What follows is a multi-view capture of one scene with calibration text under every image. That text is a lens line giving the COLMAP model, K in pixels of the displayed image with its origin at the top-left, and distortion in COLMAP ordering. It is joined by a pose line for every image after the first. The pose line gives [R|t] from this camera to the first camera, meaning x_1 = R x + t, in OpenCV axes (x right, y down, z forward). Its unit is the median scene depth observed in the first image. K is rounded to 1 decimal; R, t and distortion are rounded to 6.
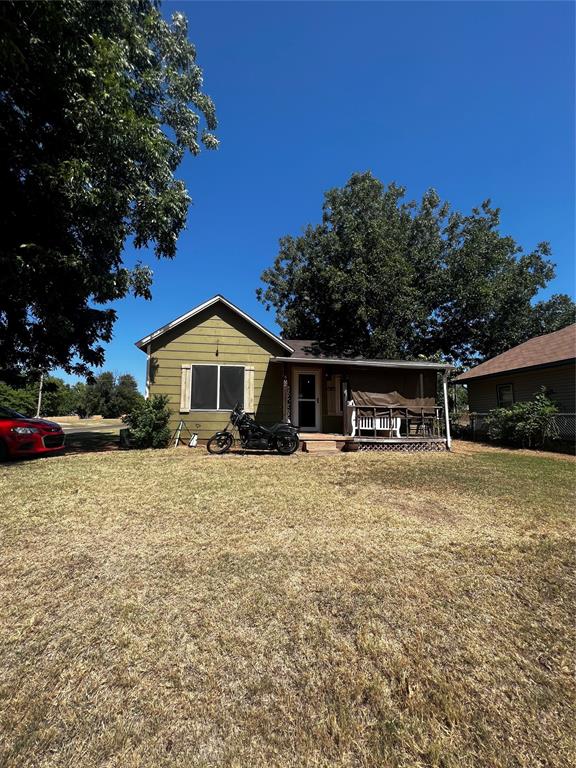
lens RADIAL K [[307.4, 0, 288.0], [0, 307.4, 384.0], [0, 0, 1]] dist [-0.001010, -0.000579]
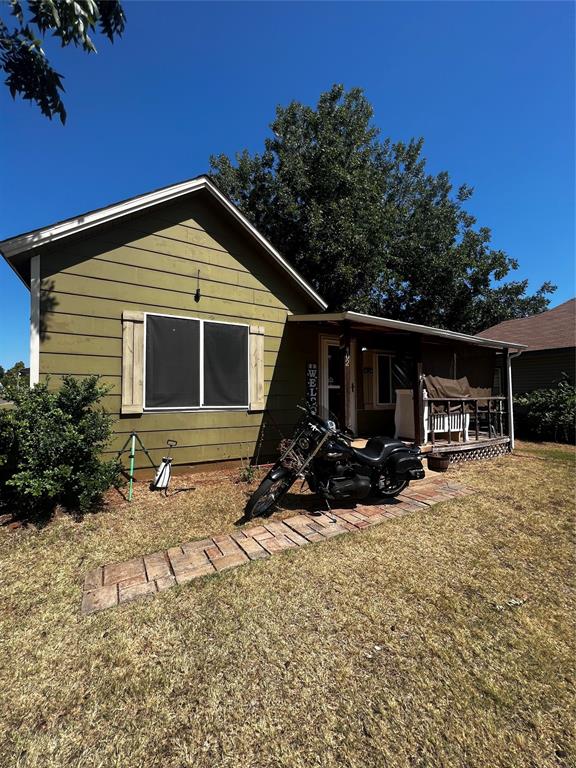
lens RADIAL K [[307.4, 0, 288.0], [0, 307.4, 384.0], [0, 0, 1]] dist [-0.001010, -0.000579]
pose [[0.926055, 0.005095, 0.377353, -0.288692], [-0.035620, 0.996625, 0.073958, 0.002383], [-0.375703, -0.081931, 0.923112, 0.471210]]
